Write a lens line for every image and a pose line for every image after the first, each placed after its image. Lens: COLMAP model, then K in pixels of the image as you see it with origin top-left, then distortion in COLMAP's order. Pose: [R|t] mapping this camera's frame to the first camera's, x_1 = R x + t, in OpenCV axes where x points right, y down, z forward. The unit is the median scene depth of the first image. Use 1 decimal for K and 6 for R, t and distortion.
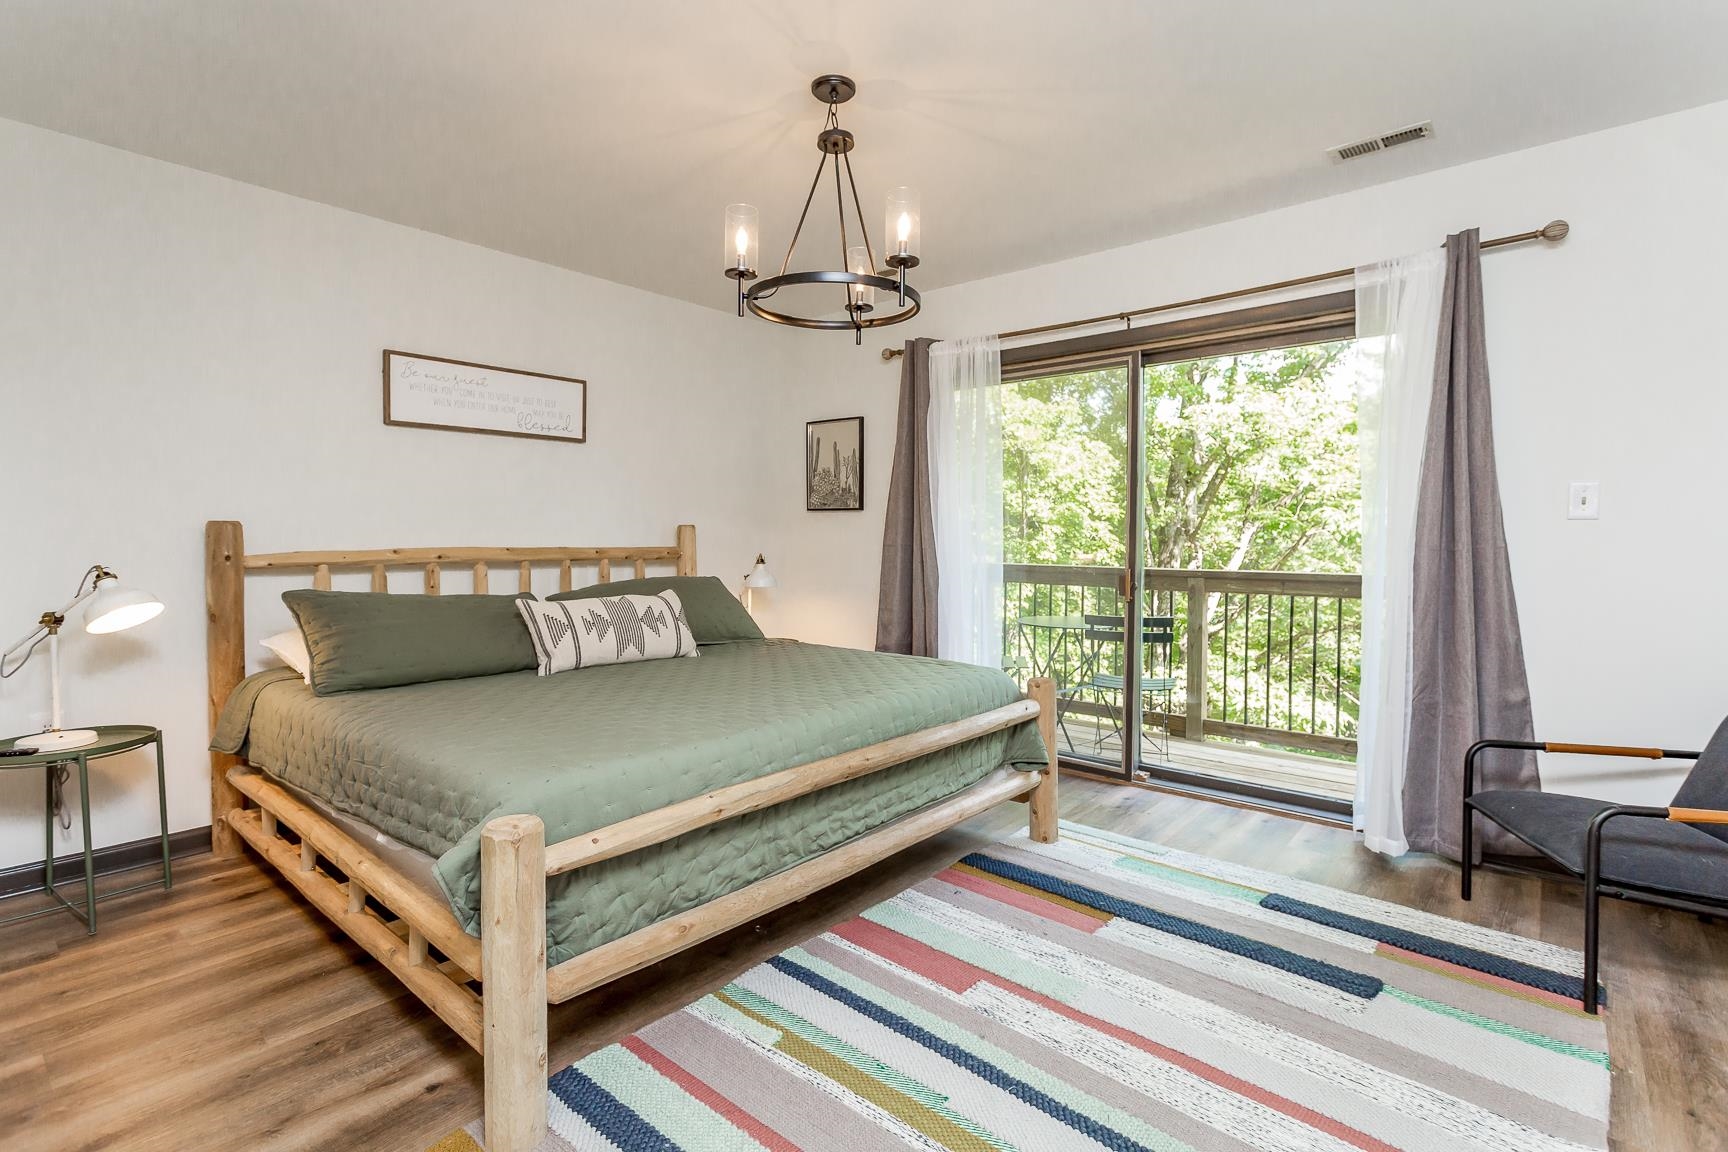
lens RADIAL K [[839.8, 0, 846.2], [0, 839.8, 564.3], [0, 0, 1]] dist [-0.027130, 0.000425]
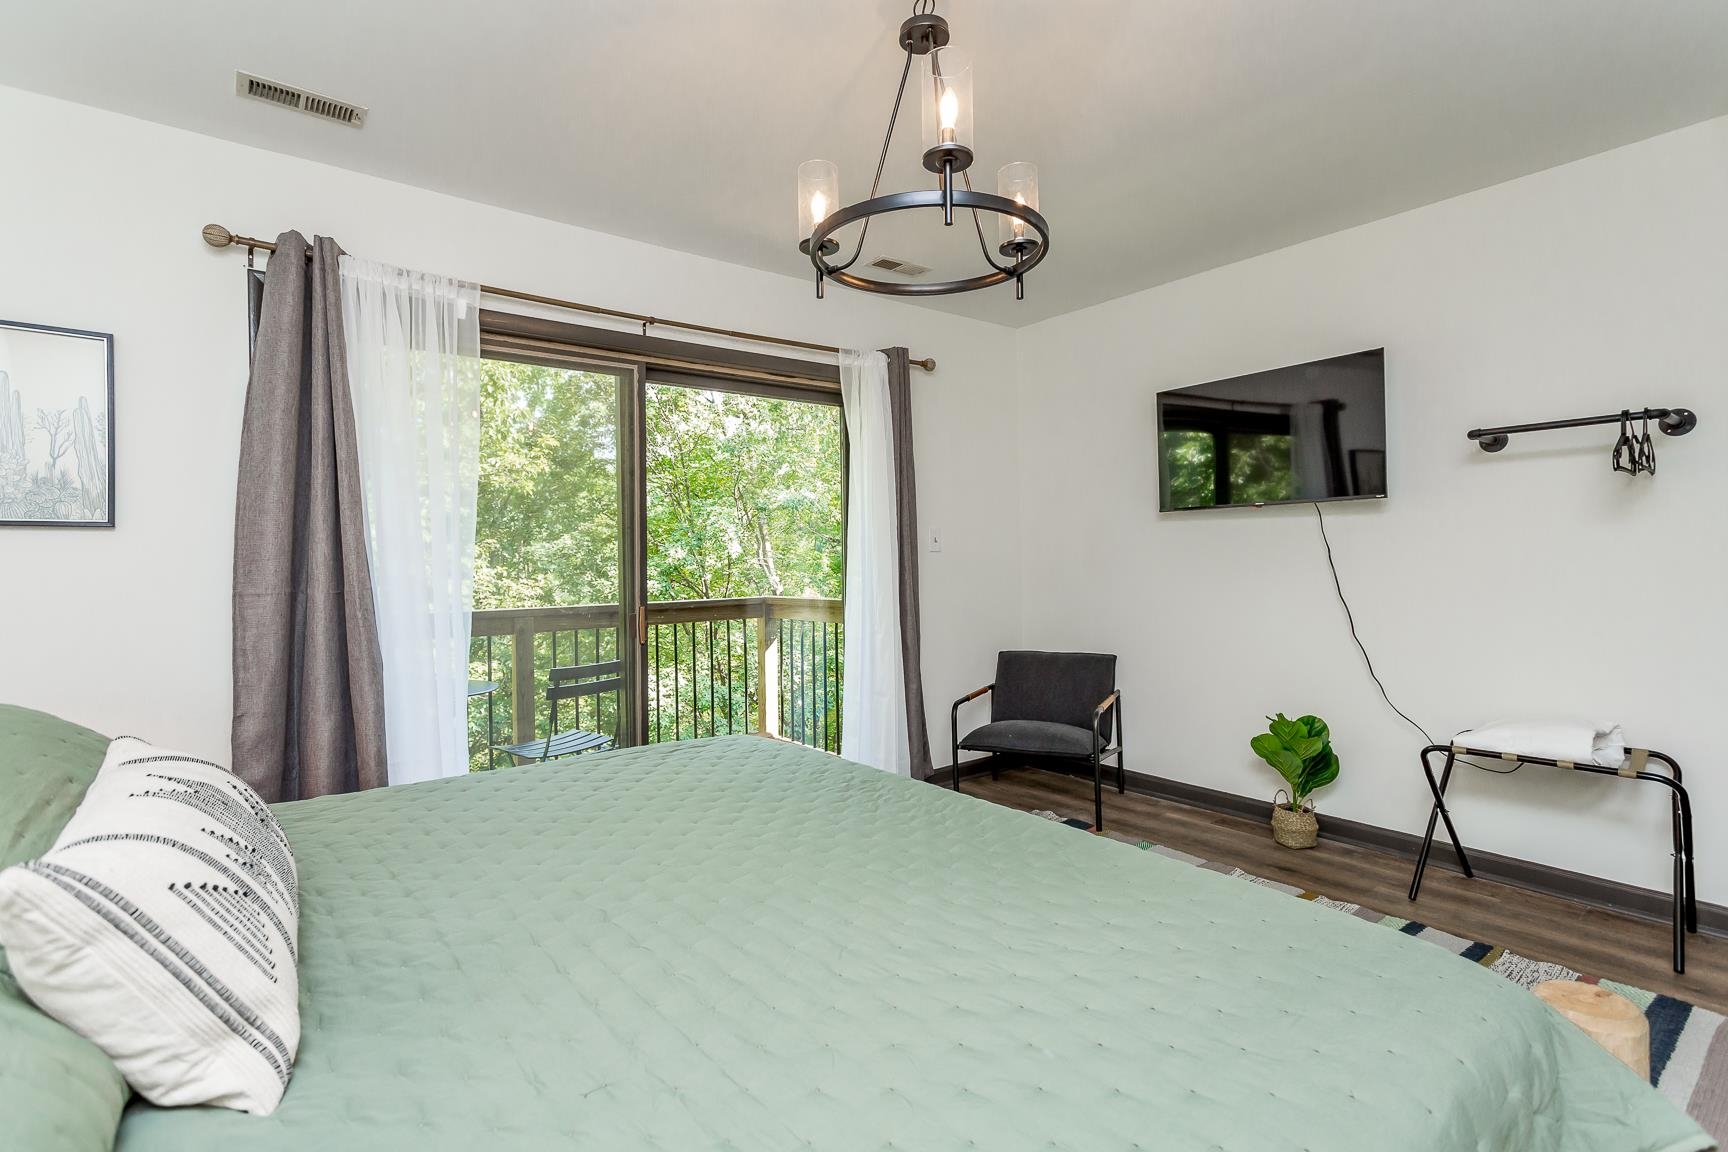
lens RADIAL K [[839.8, 0, 846.2], [0, 839.8, 564.3], [0, 0, 1]] dist [-0.027130, 0.000425]
pose [[0.150011, -0.009816, 0.988636, -0.503376], [0.048382, 0.998826, 0.002576, -0.030663], [-0.987500, 0.047446, 0.150310, 0.656921]]
